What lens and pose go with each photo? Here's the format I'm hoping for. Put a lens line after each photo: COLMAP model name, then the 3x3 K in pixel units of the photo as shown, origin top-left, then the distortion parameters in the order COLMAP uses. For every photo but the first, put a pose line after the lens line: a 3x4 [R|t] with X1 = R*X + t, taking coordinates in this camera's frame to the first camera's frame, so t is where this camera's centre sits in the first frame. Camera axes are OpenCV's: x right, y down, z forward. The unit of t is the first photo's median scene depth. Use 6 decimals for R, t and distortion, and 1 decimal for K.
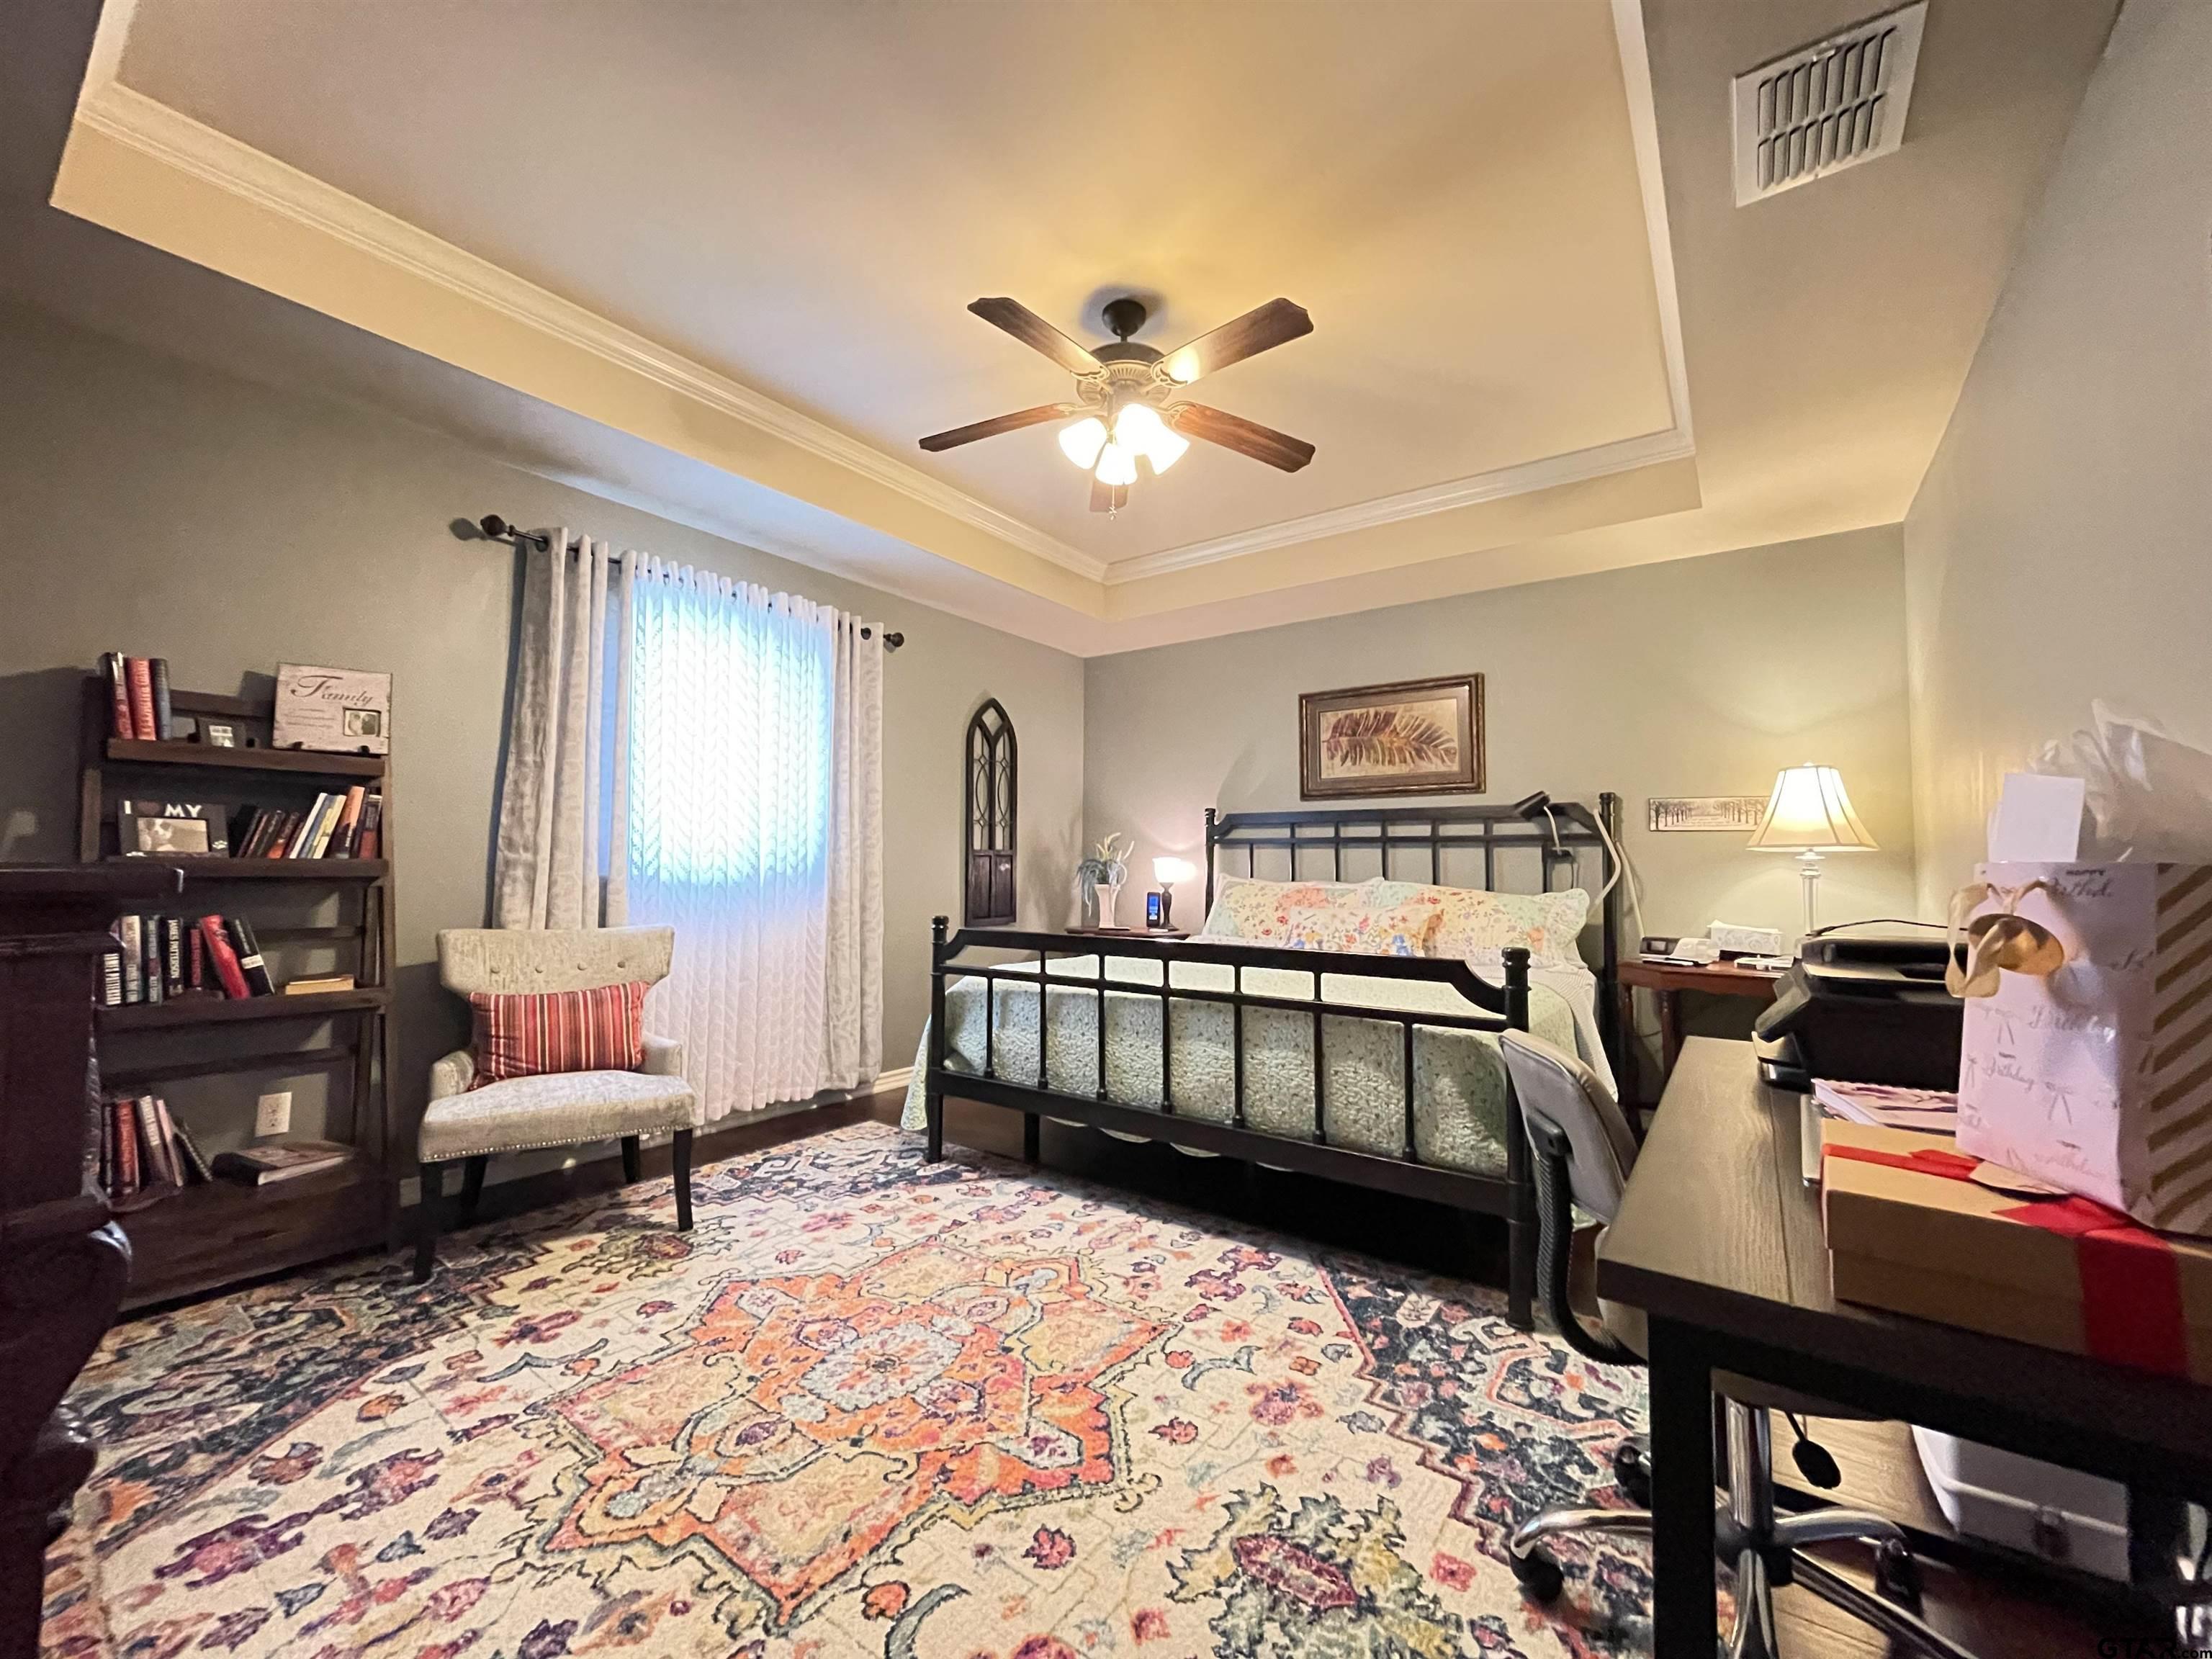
lens RADIAL K [[879.5, 0, 1158.0], [0, 879.5, 831.0], [0, 0, 1]] dist [-0.008926, 0.000122]
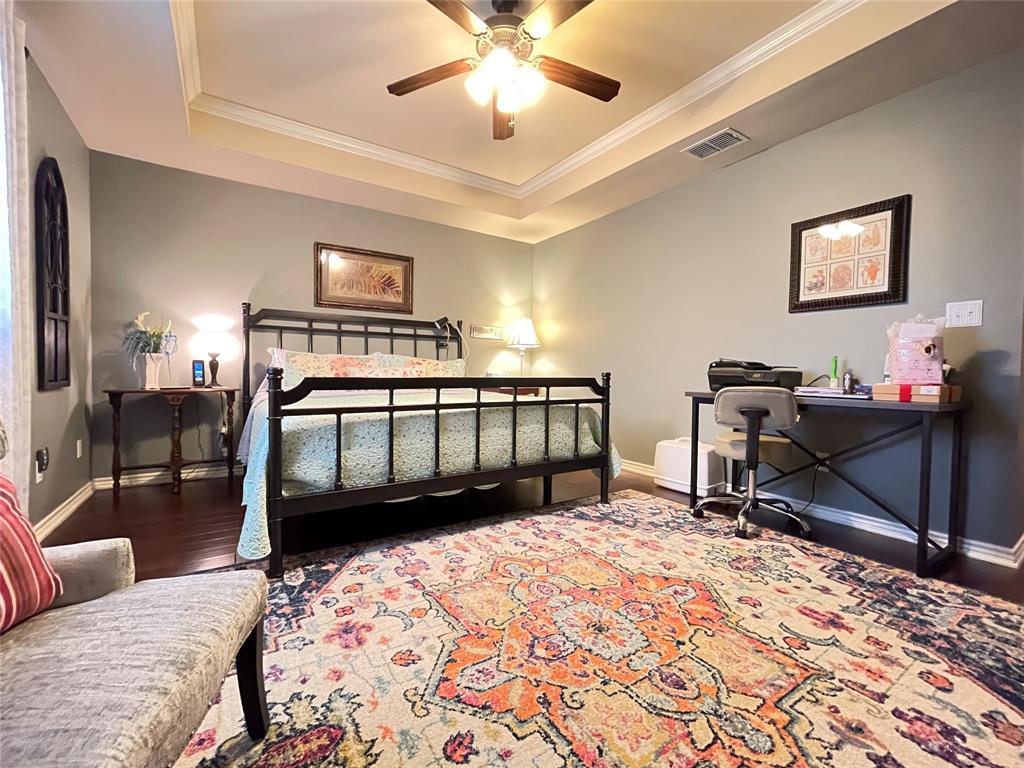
lens RADIAL K [[409.3, 0, 505.4], [0, 409.3, 382.6], [0, 0, 1]] dist [0.000311, -0.002831]
pose [[0.409932, -0.034431, 0.911466, -0.757169], [-0.049838, 0.996949, 0.060075, 0.085292], [-0.910753, -0.070052, 0.406965, 0.629452]]
